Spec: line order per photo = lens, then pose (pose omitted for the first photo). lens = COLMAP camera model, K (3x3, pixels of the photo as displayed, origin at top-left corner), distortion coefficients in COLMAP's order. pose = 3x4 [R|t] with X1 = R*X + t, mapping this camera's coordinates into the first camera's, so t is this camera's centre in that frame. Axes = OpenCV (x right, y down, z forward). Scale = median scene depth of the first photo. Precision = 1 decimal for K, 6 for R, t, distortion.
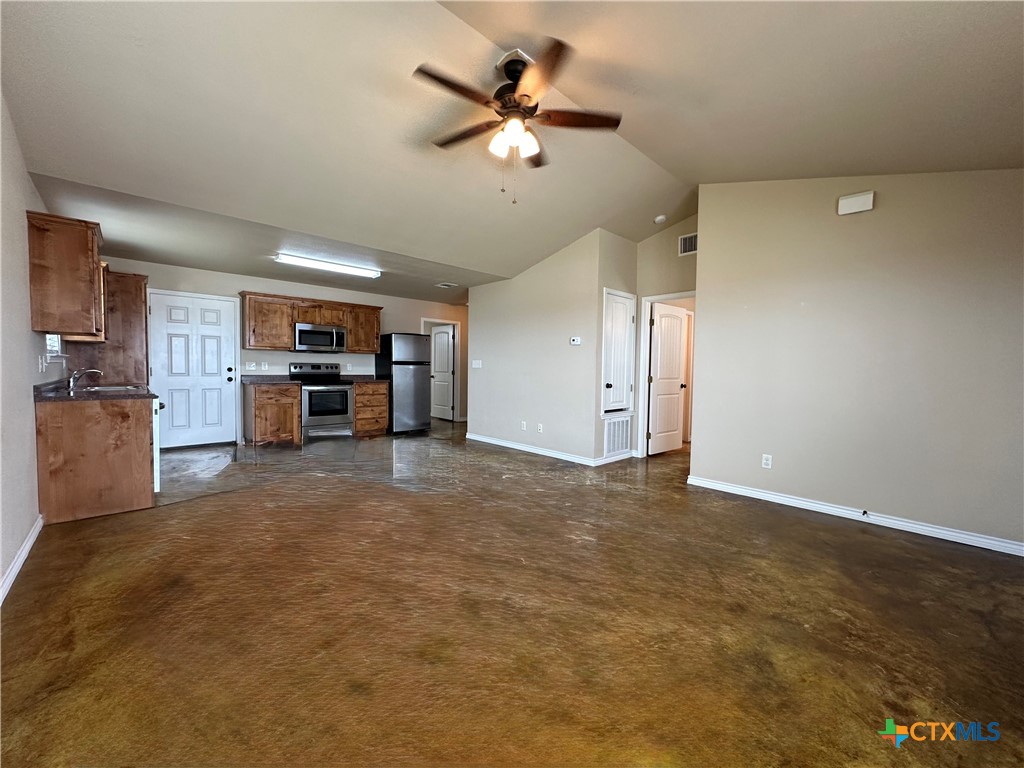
lens RADIAL K [[408.8, 0, 512.5], [0, 408.8, 383.2], [0, 0, 1]] dist [0.000180, -0.000006]
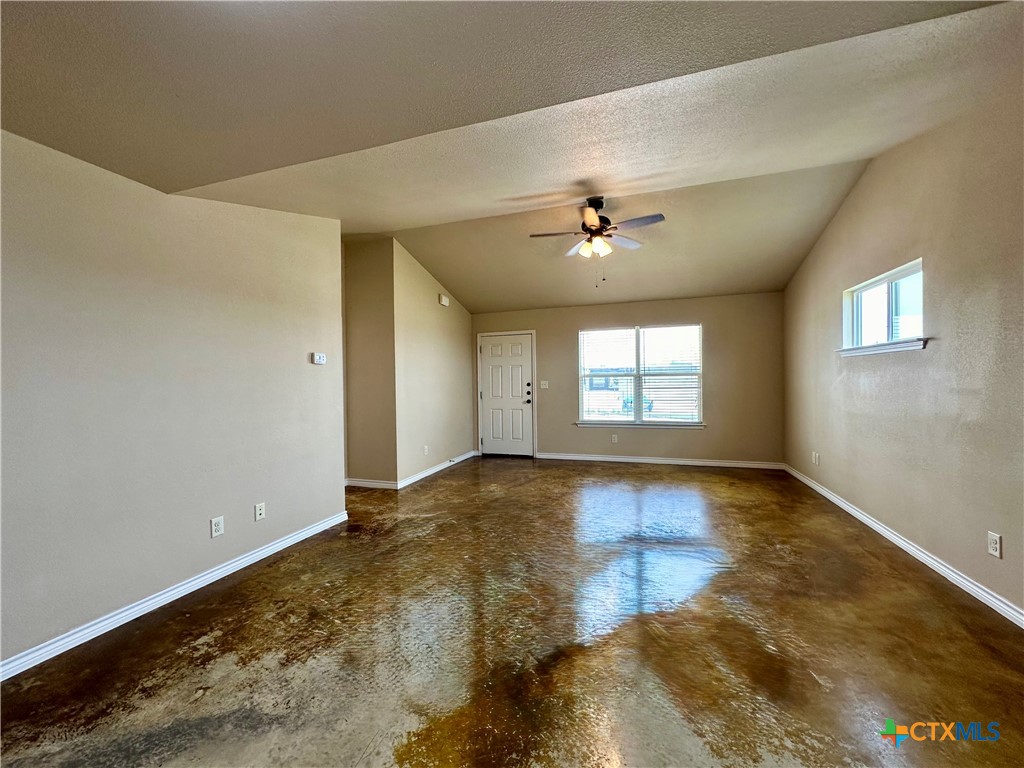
lens RADIAL K [[408.8, 0, 512.5], [0, 408.8, 383.2], [0, 0, 1]] dist [0.000180, -0.000006]
pose [[-0.477401, -0.014332, 0.878569, -0.543088], [0.042878, 0.998296, 0.039584, -0.065178], [-0.877639, 0.056568, -0.475973, 0.906406]]
